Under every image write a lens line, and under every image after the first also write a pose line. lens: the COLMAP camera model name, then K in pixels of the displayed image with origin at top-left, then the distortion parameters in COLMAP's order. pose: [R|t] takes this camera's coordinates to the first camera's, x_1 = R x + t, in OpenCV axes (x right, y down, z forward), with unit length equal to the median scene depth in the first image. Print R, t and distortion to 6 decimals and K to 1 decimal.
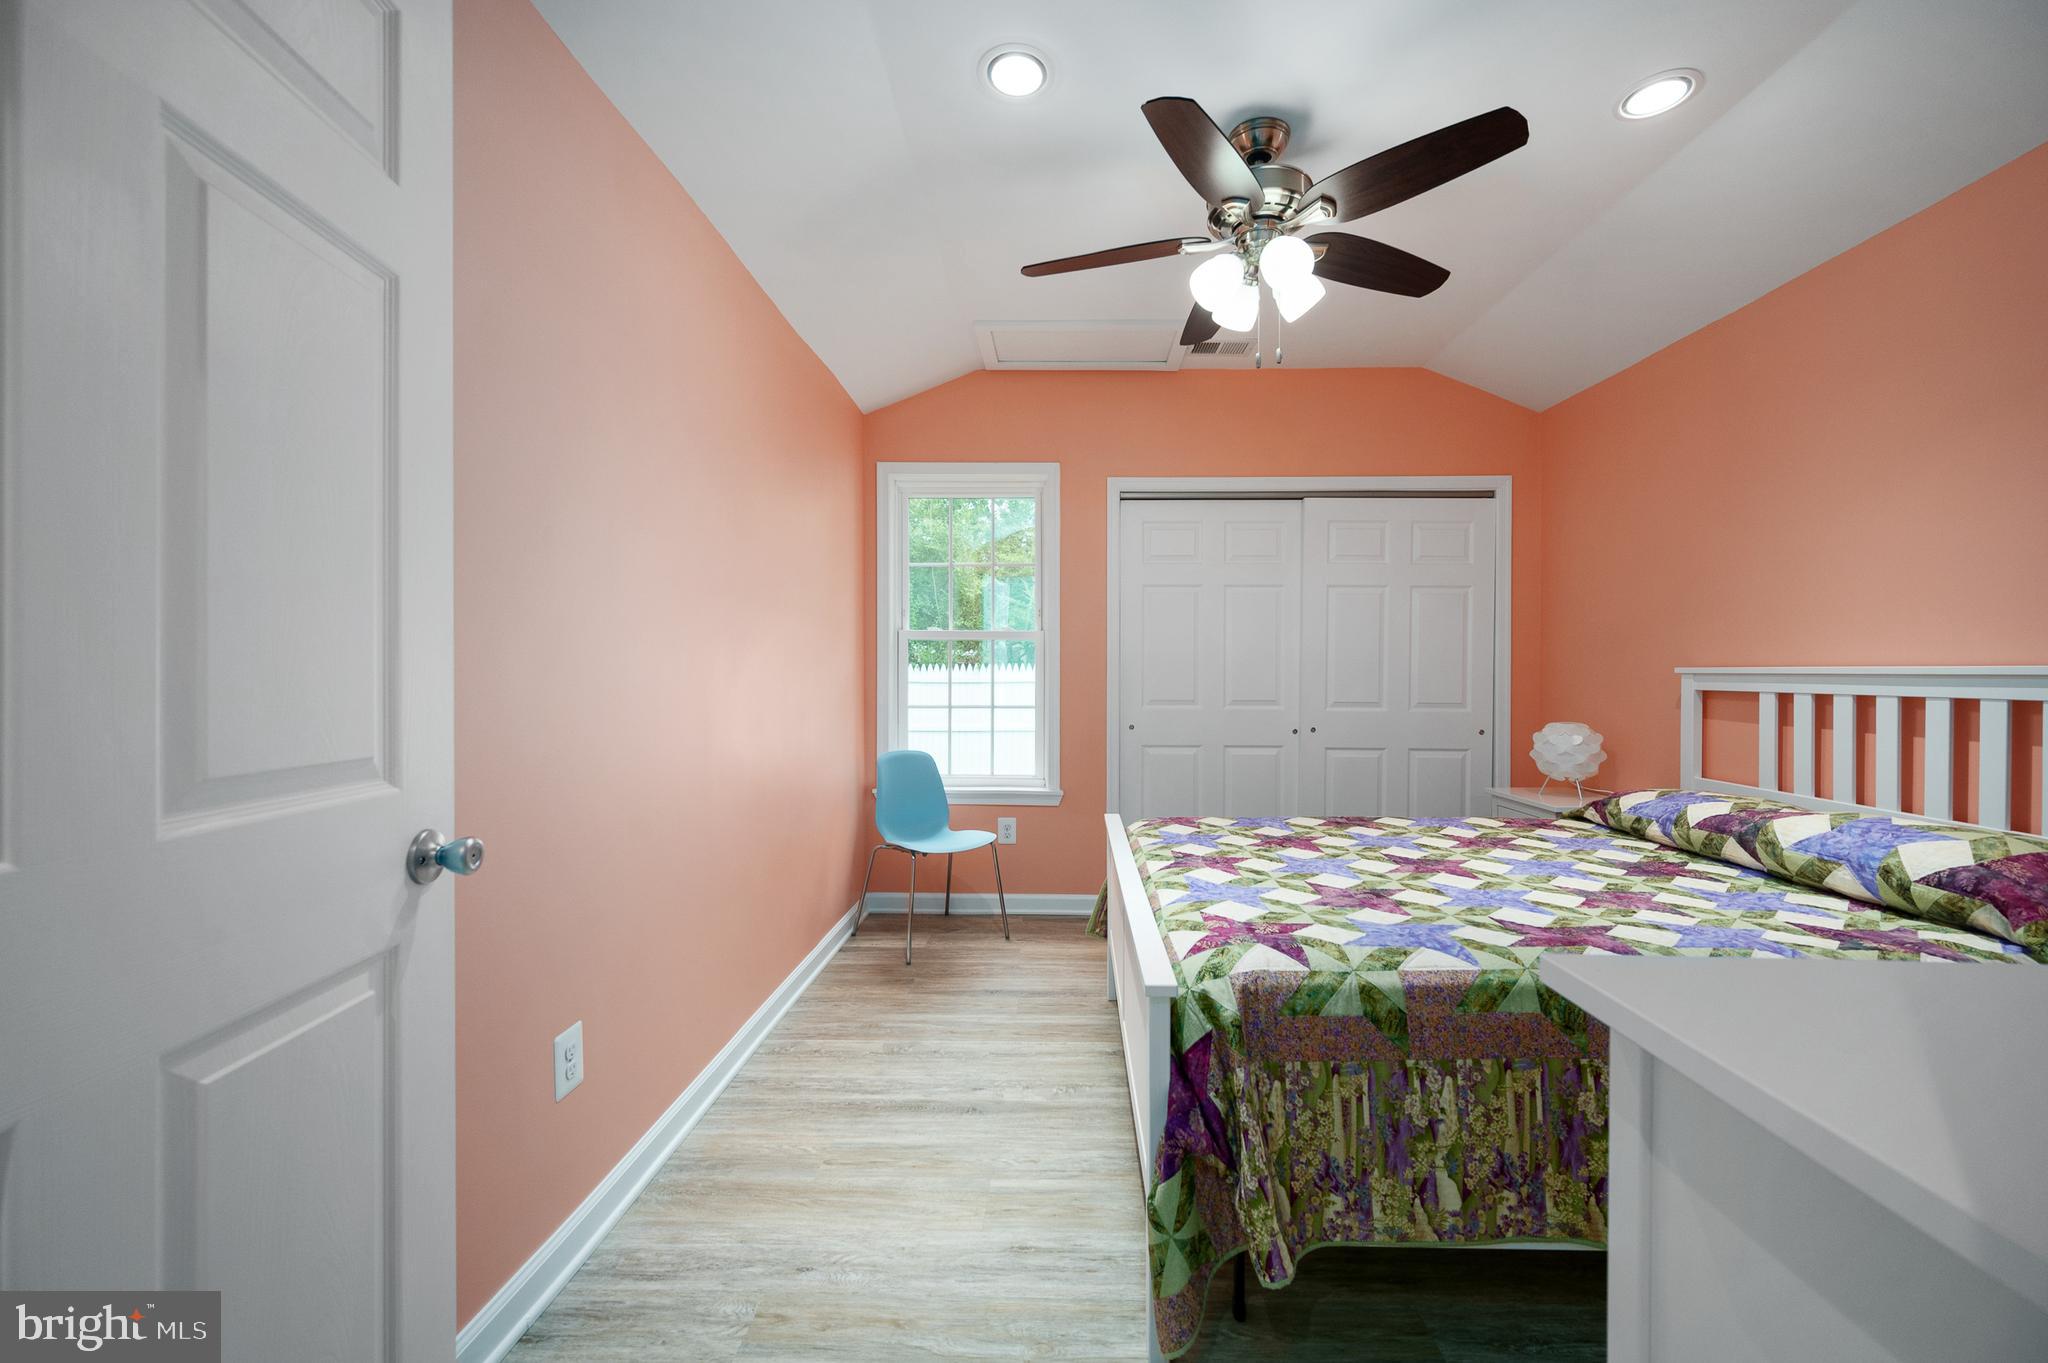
lens RADIAL K [[881.1, 0, 1004.9], [0, 881.1, 678.1], [0, 0, 1]] dist [-0.000392, 0.000028]
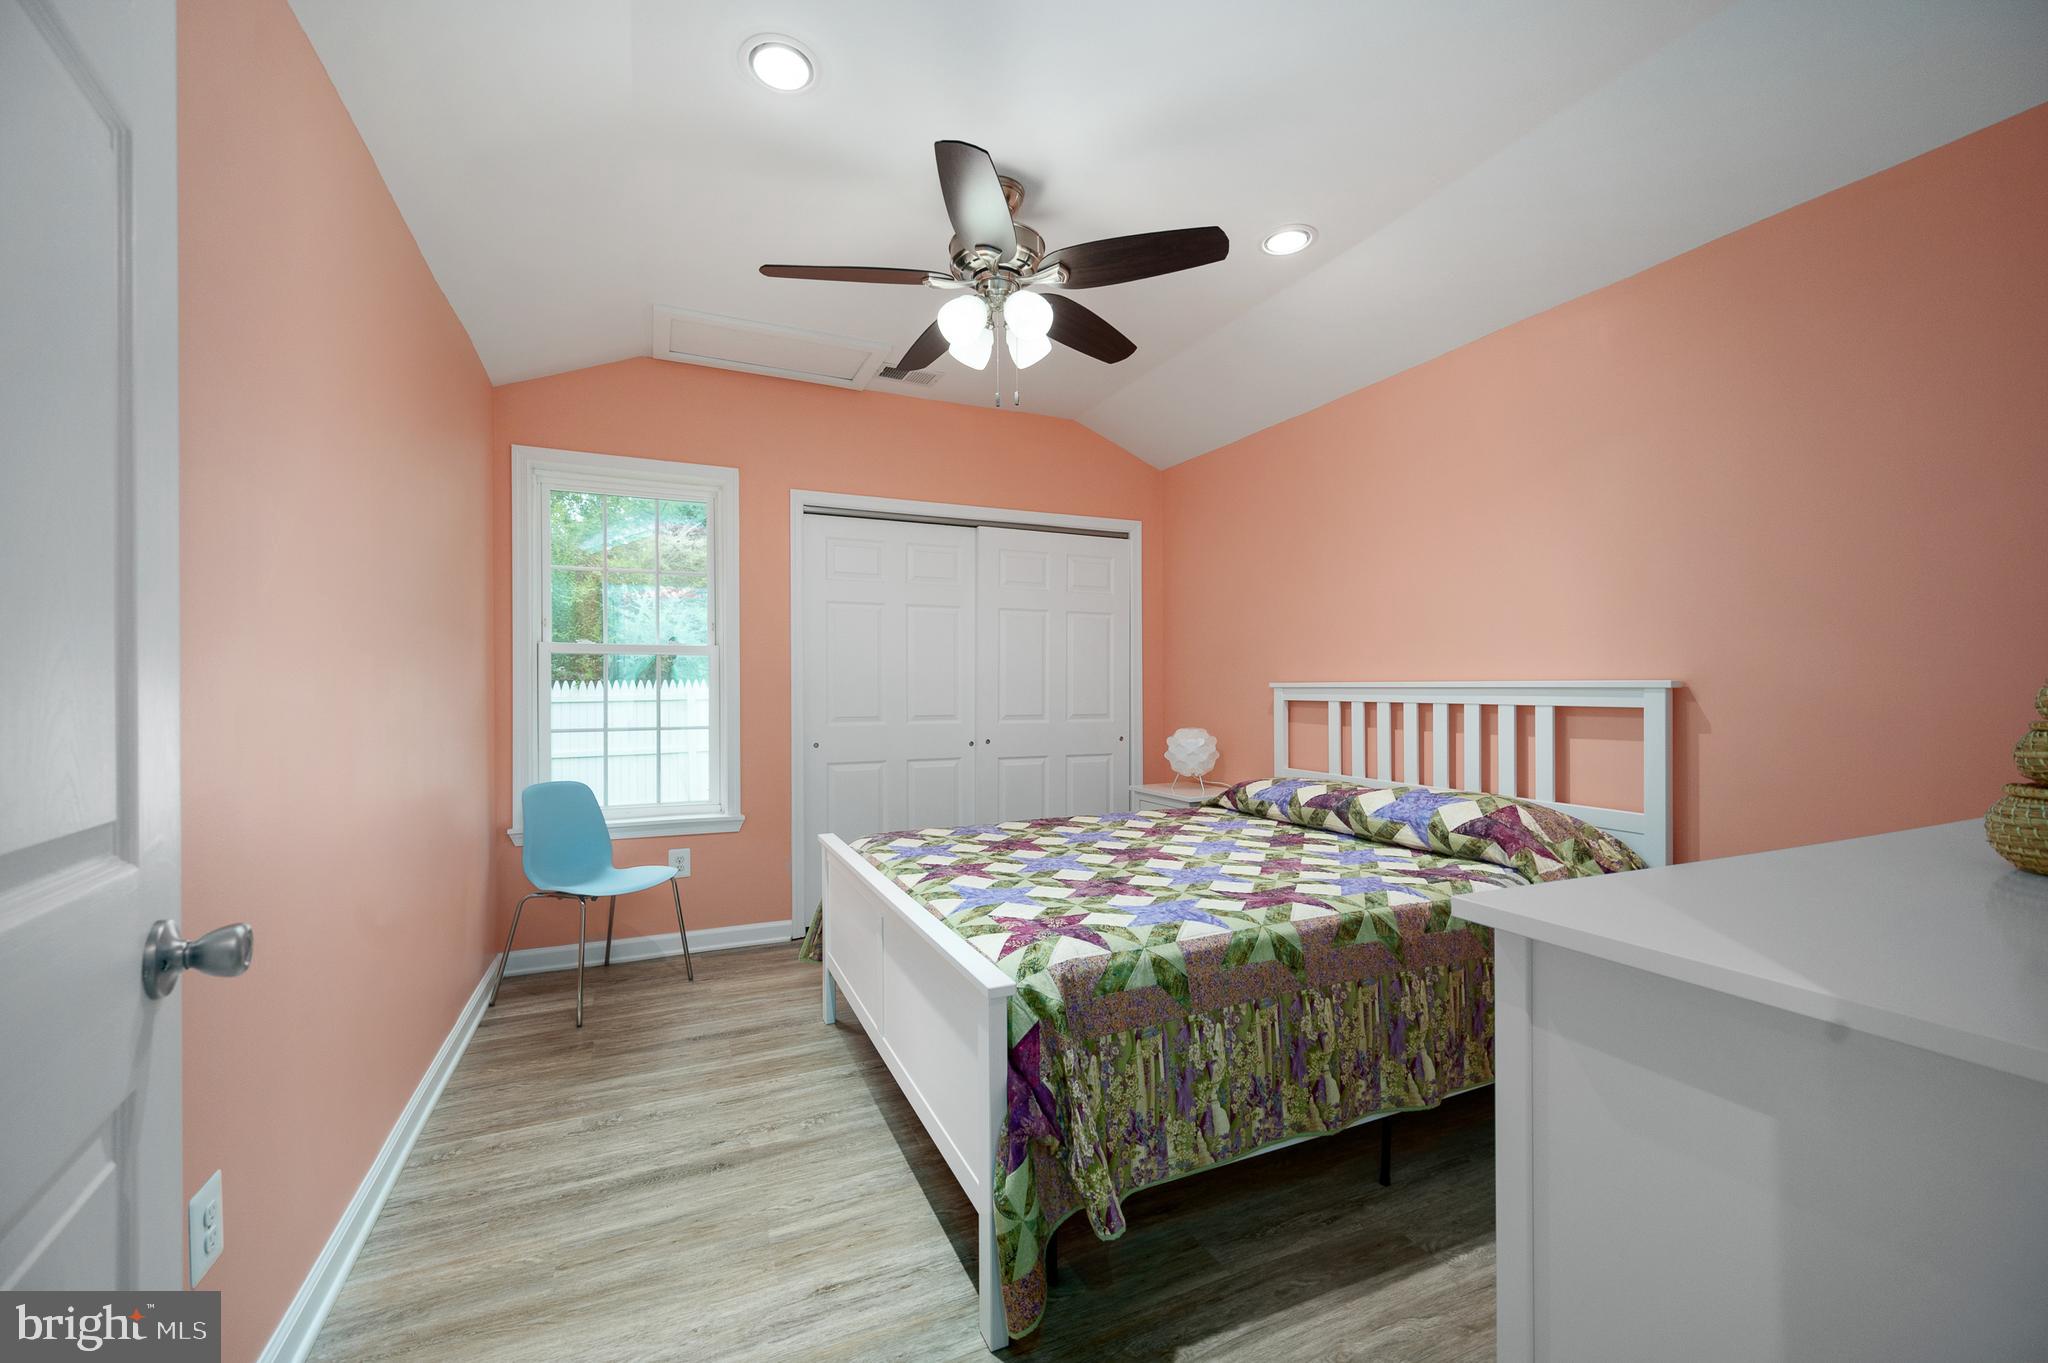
lens RADIAL K [[881.1, 0, 1040.5], [0, 881.1, 685.8], [0, 0, 1]] dist [-0.000392, 0.000028]
pose [[0.888468, -0.005270, 0.458909, -0.181673], [0.009722, 0.999926, -0.007340, -0.002148], [-0.458836, 0.010983, 0.888453, 0.024883]]
